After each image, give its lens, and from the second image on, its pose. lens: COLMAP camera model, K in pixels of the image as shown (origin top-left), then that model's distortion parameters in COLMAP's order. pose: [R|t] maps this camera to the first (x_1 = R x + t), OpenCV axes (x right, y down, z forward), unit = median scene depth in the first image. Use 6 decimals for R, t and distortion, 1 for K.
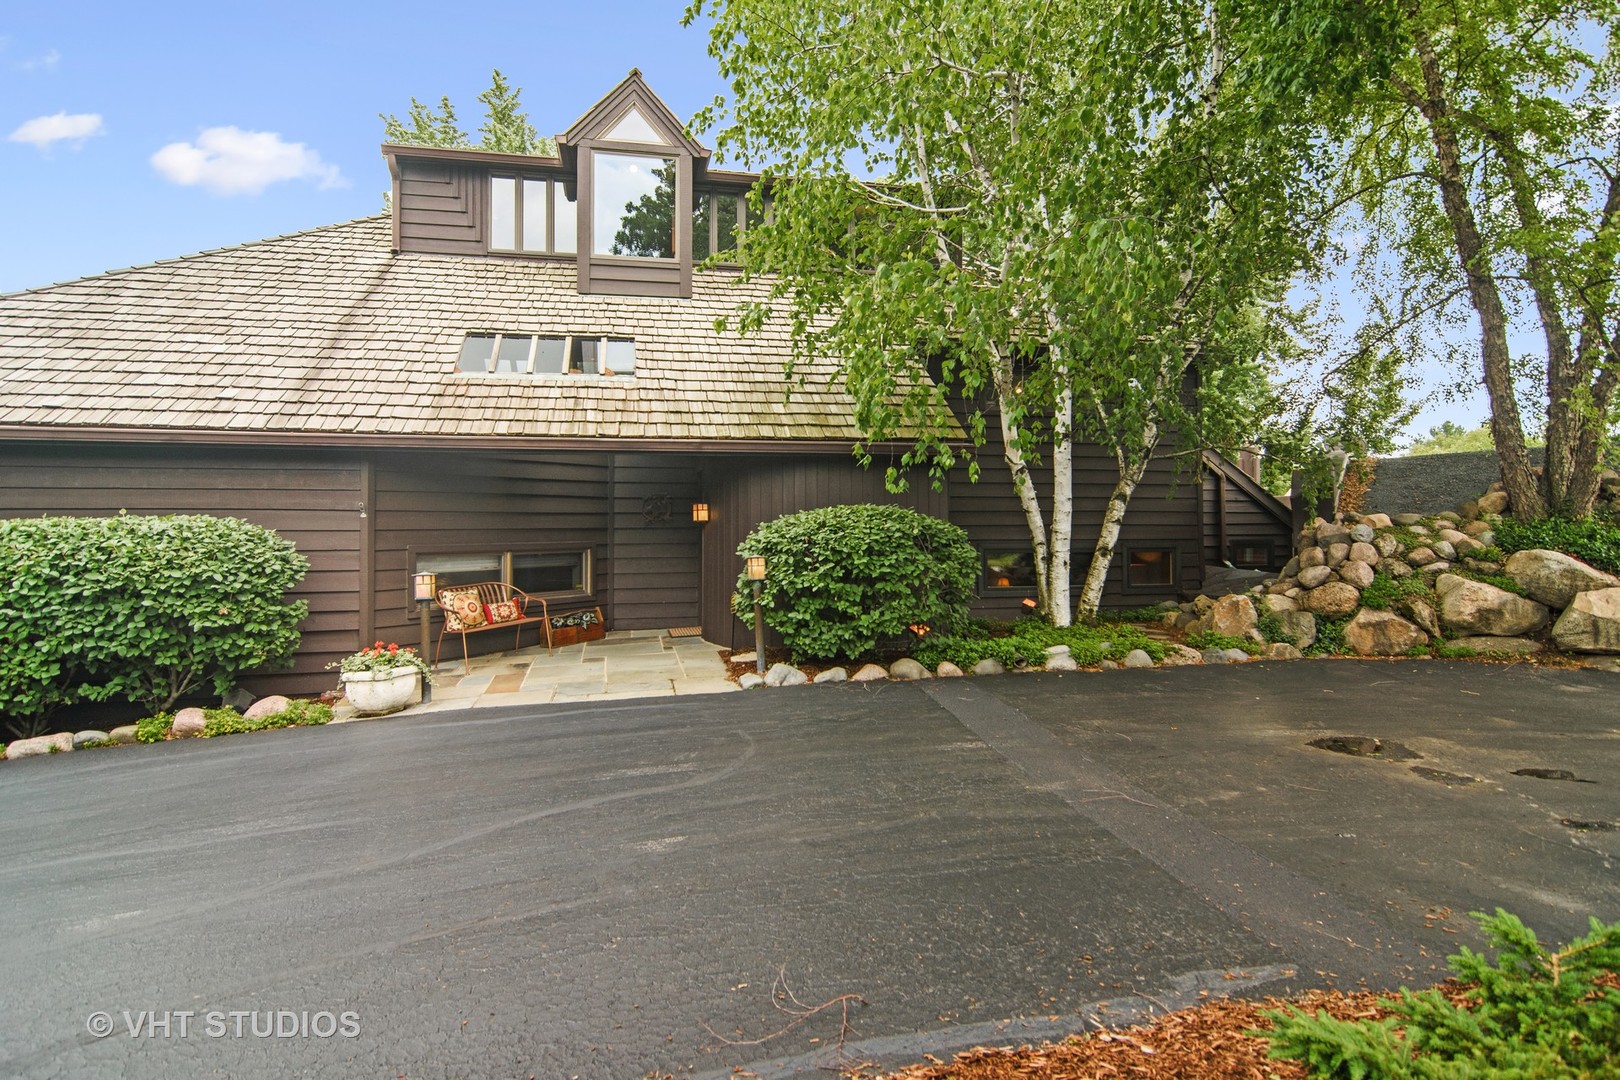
lens RADIAL K [[893.2, 0, 802.8], [0, 893.2, 527.2], [0, 0, 1]] dist [0.001998, 0.001103]
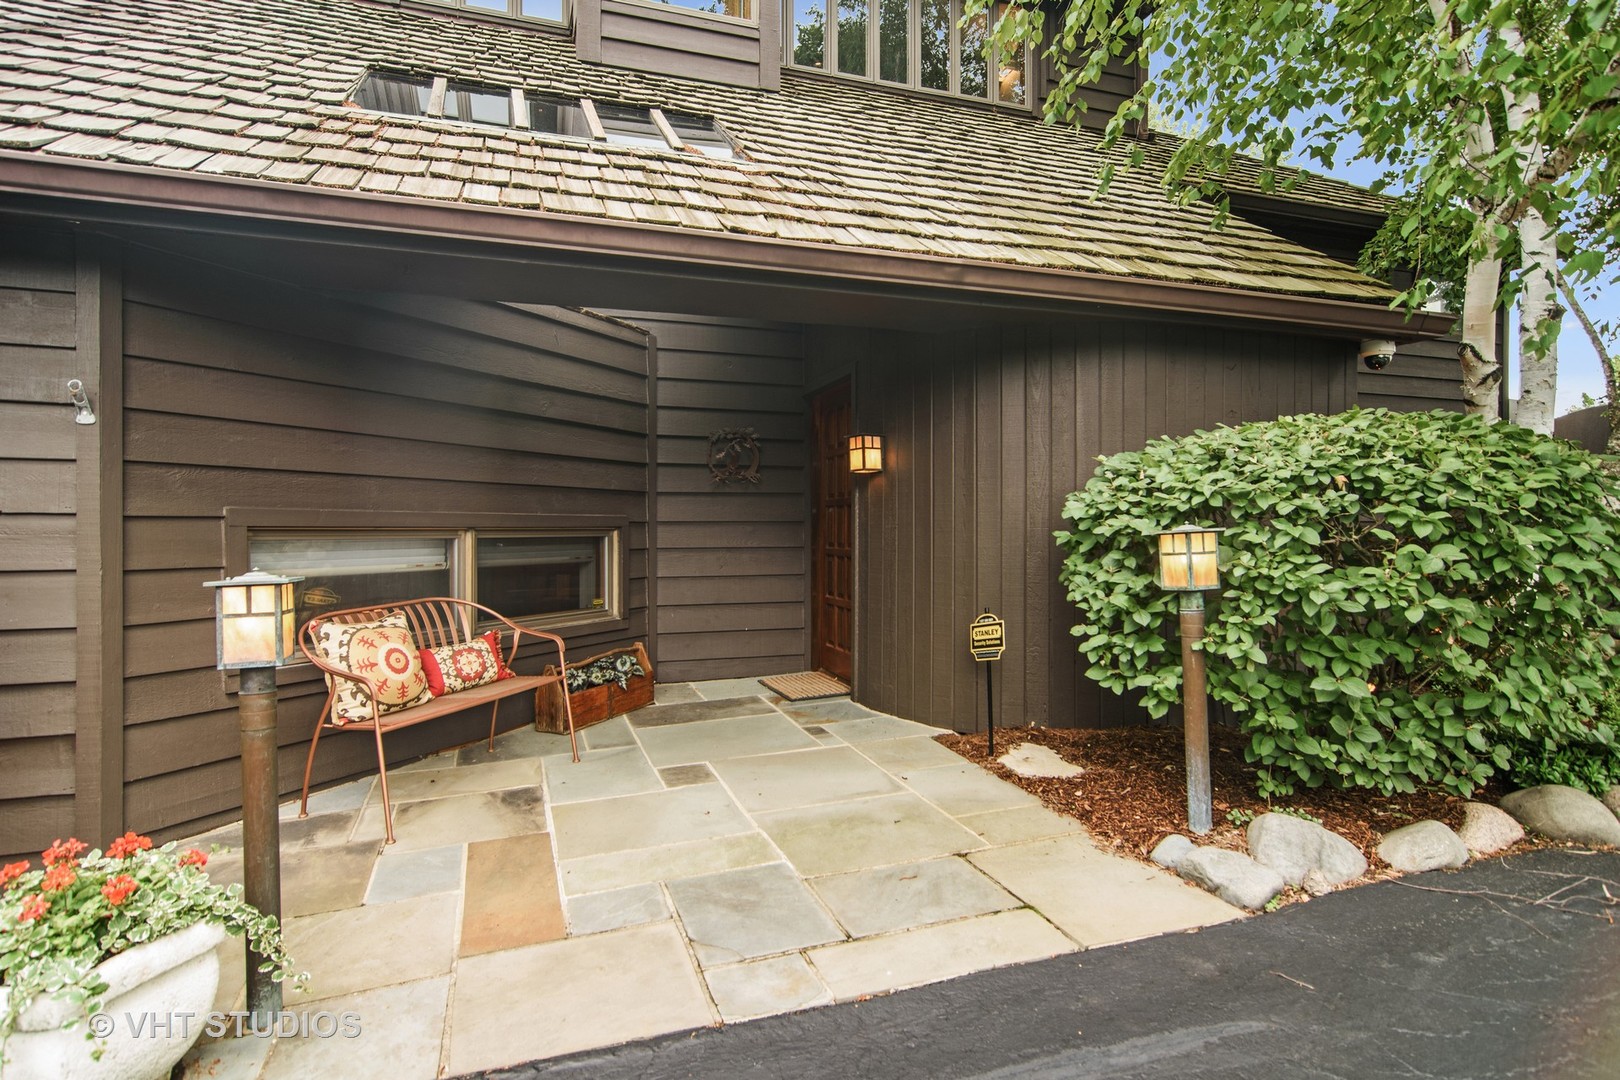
lens RADIAL K [[893.2, 0, 811.1], [0, 893.2, 542.9], [0, 0, 1]] dist [0.001998, 0.001103]
pose [[0.992153, 0.000254, 0.125026, -0.236223], [-0.001885, 0.999915, 0.012923, 0.030854], [-0.125012, -0.013057, 0.992069, 0.579815]]
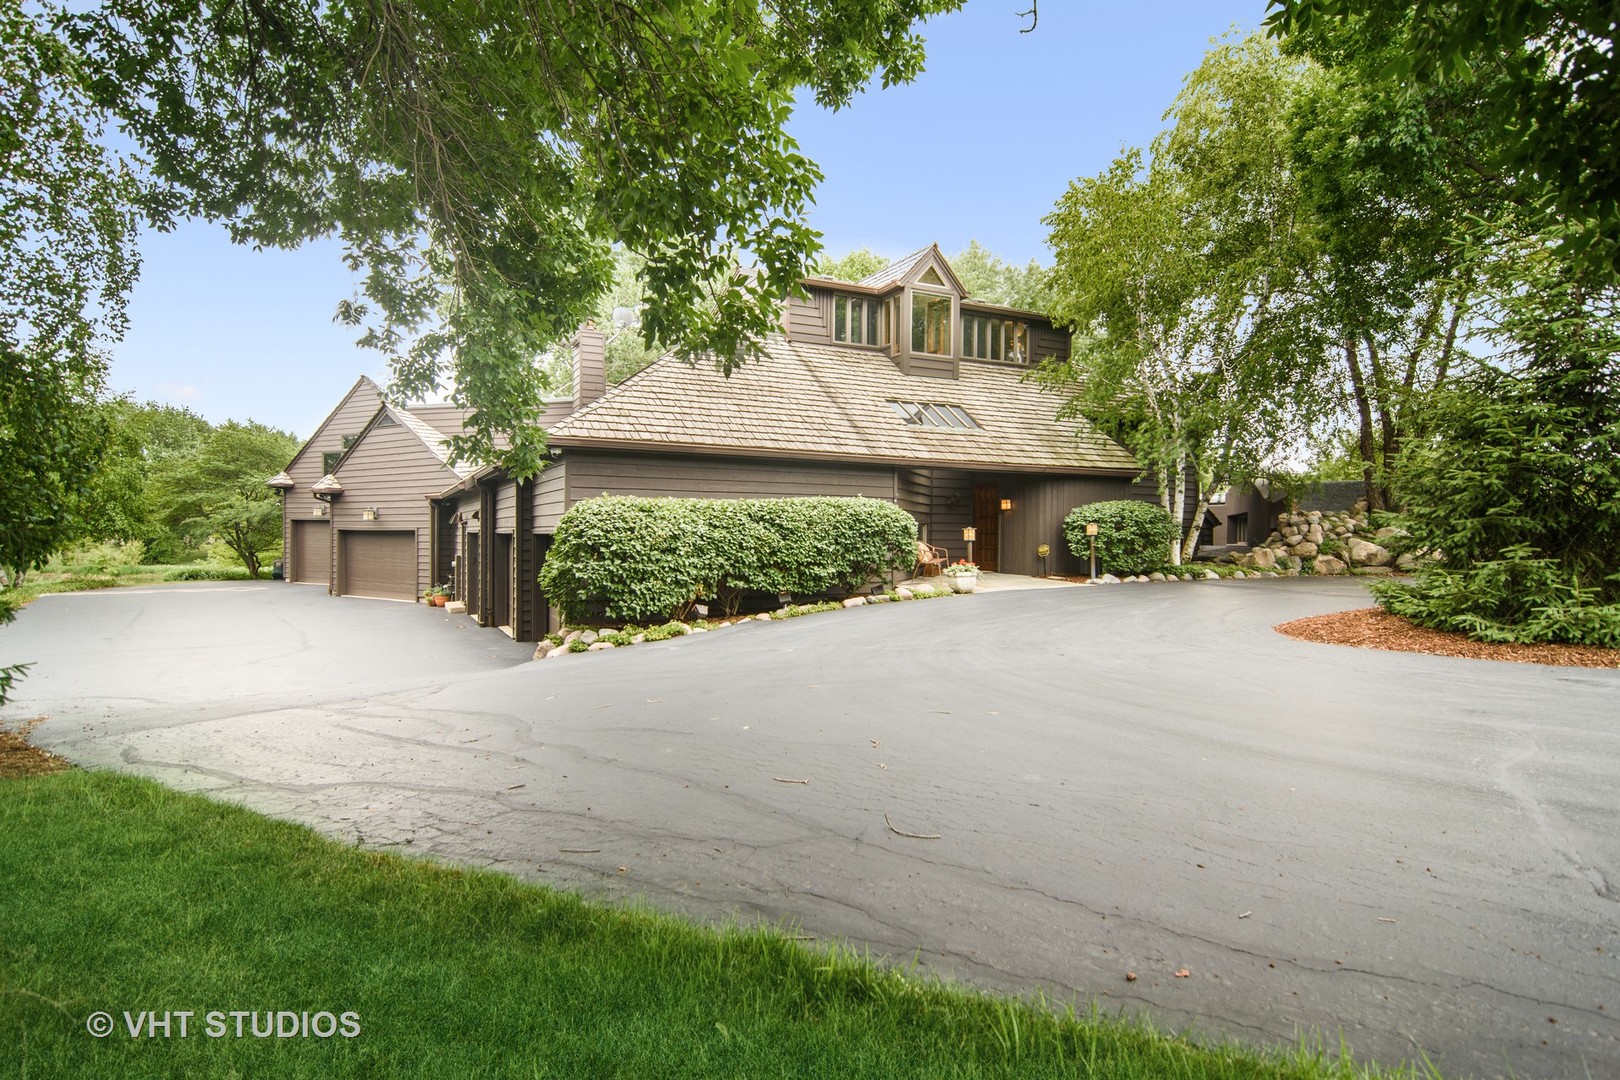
lens RADIAL K [[893.2, 0, 817.1], [0, 893.2, 543.1], [0, 0, 1]] dist [0.001998, 0.001103]
pose [[0.968227, 0.010749, 0.249843, -1.082073], [-0.014815, 0.999787, 0.014402, 0.051508], [-0.249635, -0.017646, 0.968179, -0.778749]]
